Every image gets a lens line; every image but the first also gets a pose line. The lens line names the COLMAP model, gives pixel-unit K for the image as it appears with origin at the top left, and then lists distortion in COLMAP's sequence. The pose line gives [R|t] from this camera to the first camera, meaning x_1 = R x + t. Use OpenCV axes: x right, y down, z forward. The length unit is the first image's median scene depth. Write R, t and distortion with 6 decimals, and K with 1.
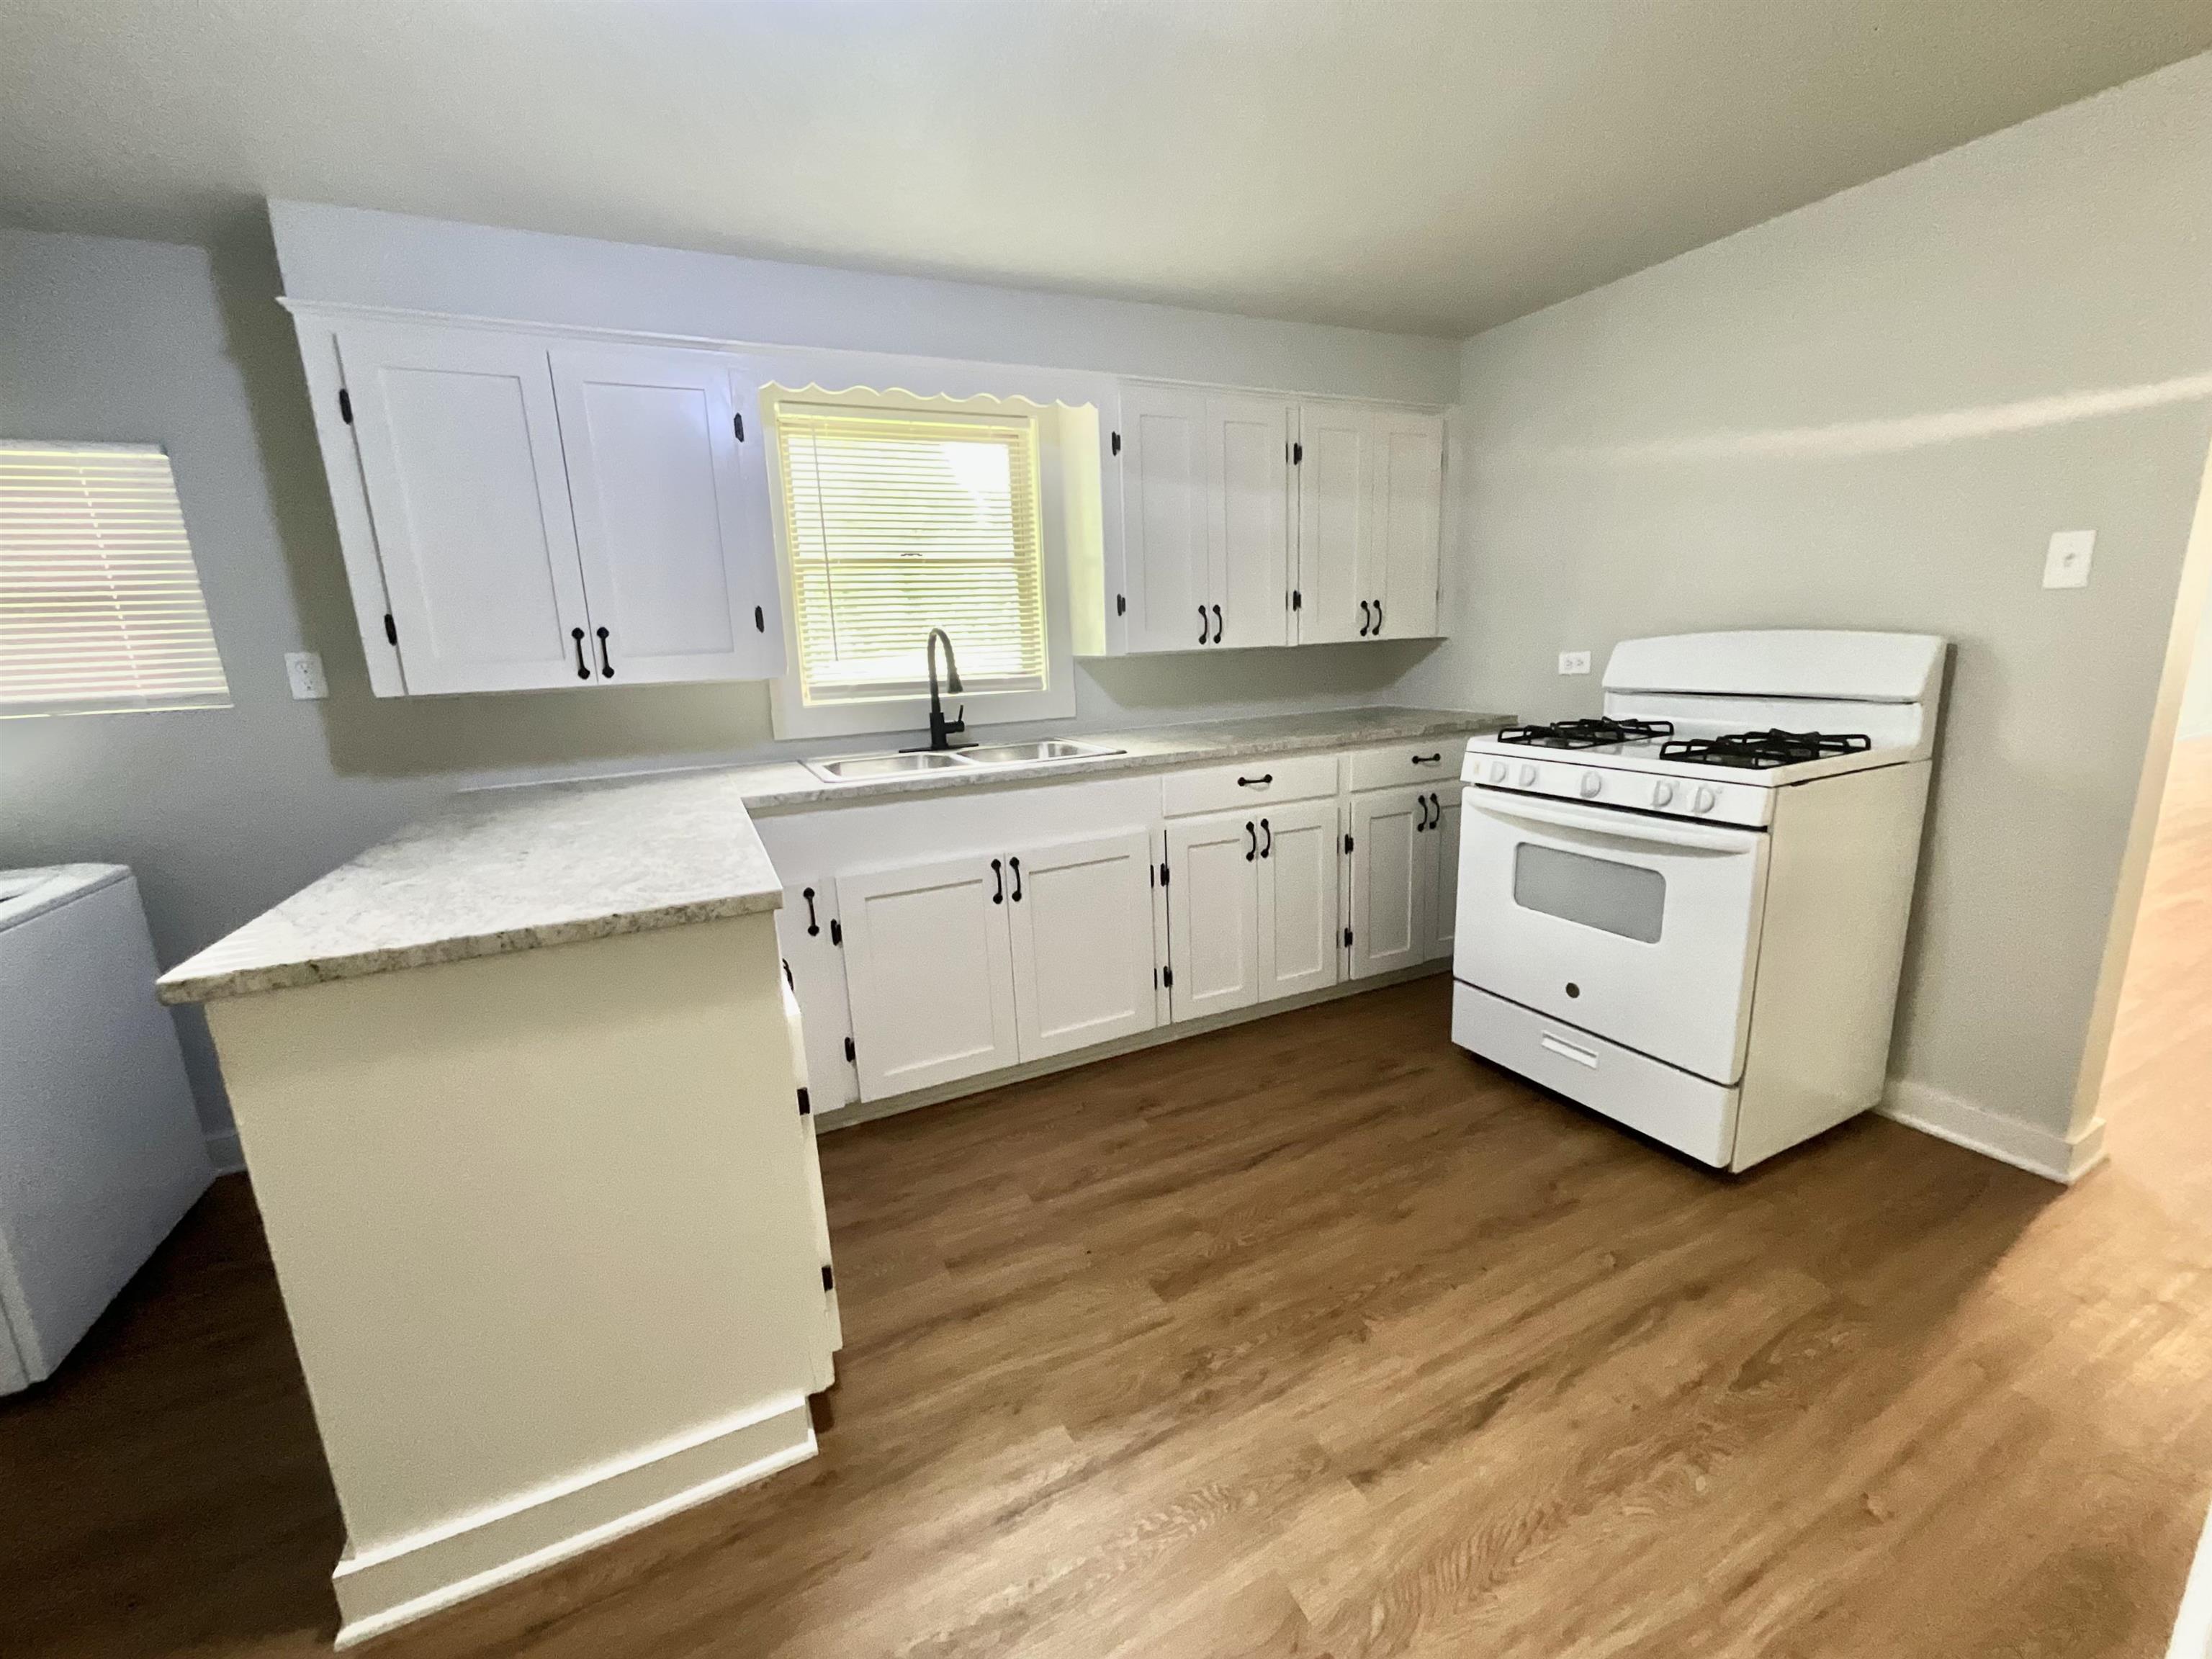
lens RADIAL K [[897.2, 0, 1106.0], [0, 897.2, 829.5], [0, 0, 1]] dist [-0.001217, 0.000394]
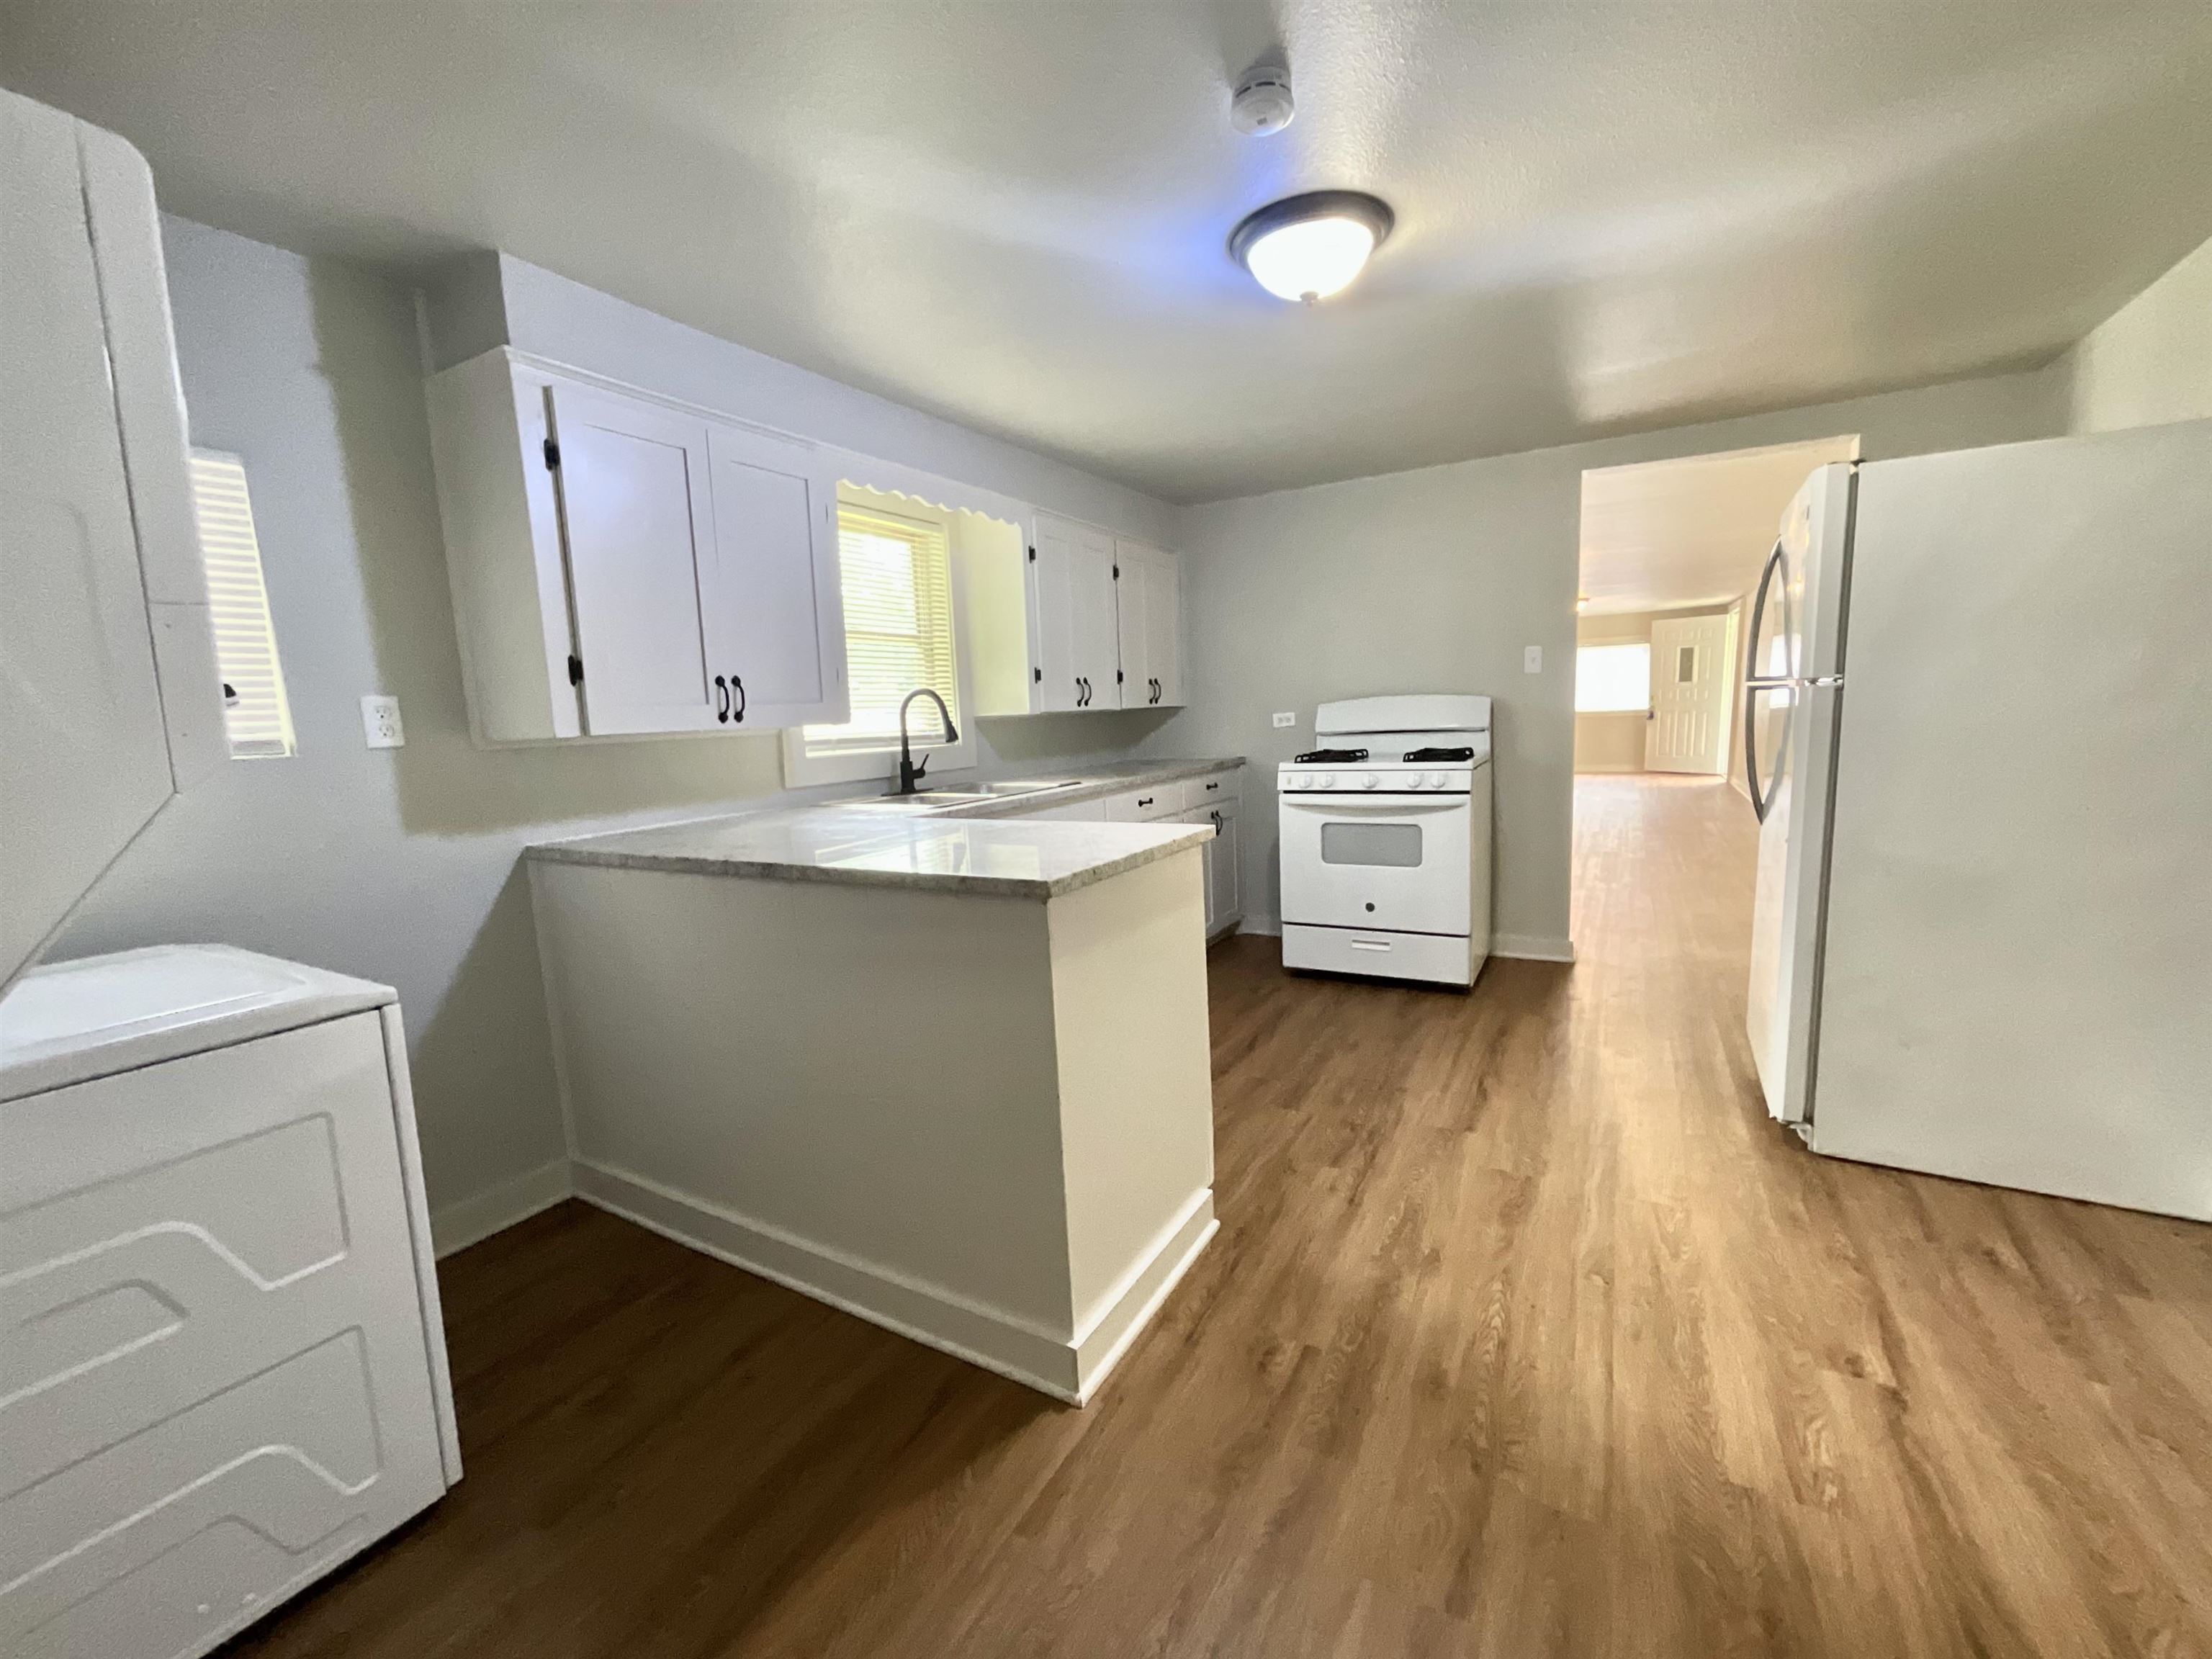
lens RADIAL K [[897.2, 0, 1106.0], [0, 897.2, 829.5], [0, 0, 1]] dist [-0.001217, 0.000394]
pose [[0.828594, -0.070072, 0.555447, -0.752036], [0.130502, 0.988980, -0.069914, 0.086210], [-0.544427, 0.130417, 0.828608, -0.111959]]
